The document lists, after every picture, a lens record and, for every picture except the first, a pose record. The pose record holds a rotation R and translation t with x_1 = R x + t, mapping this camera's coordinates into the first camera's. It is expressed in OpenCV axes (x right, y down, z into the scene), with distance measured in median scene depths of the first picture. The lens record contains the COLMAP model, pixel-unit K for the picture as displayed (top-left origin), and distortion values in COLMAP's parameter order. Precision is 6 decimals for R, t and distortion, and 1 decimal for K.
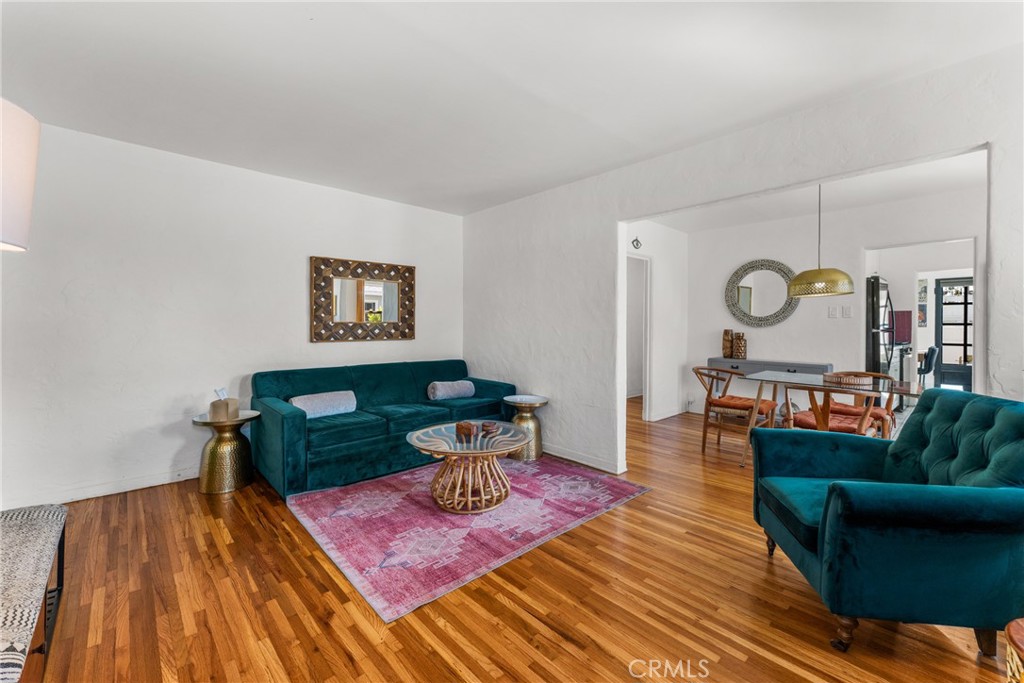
lens RADIAL K [[418.4, 0, 510.2], [0, 418.4, 327.1], [0, 0, 1]] dist [0.000511, 0.000029]
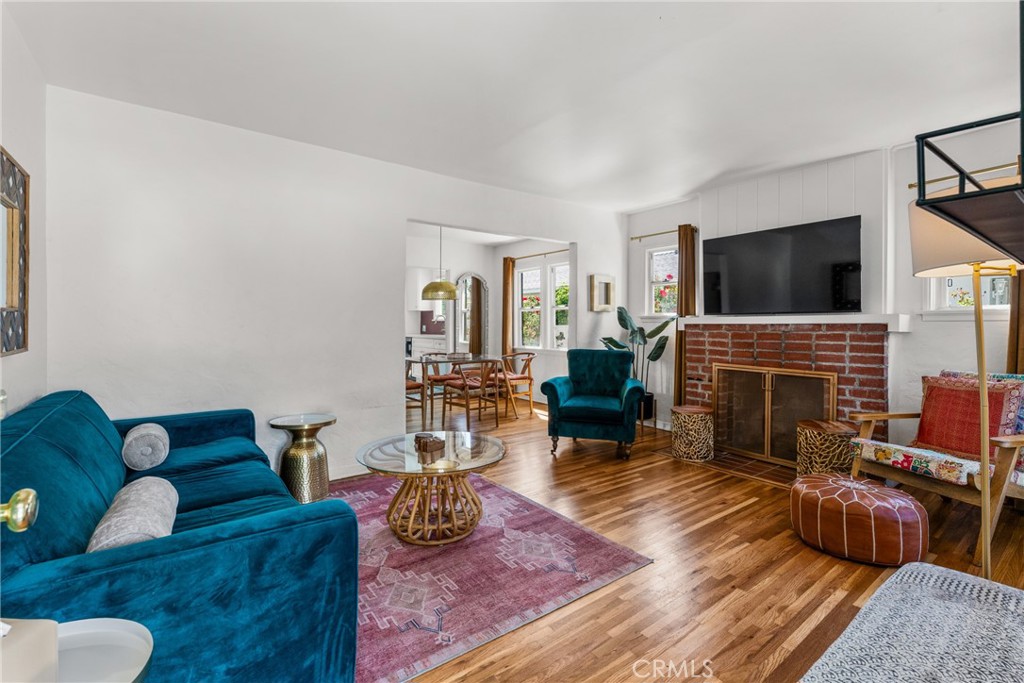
lens RADIAL K [[455.0, 0, 512.0], [0, 455.0, 325.8], [0, 0, 1]] dist [0.001055, 0.000124]
pose [[0.101311, -0.005513, 0.994840, -1.028167], [0.000743, 0.999985, 0.005465, 0.004740], [-0.994855, 0.000186, 0.101313, 0.787791]]
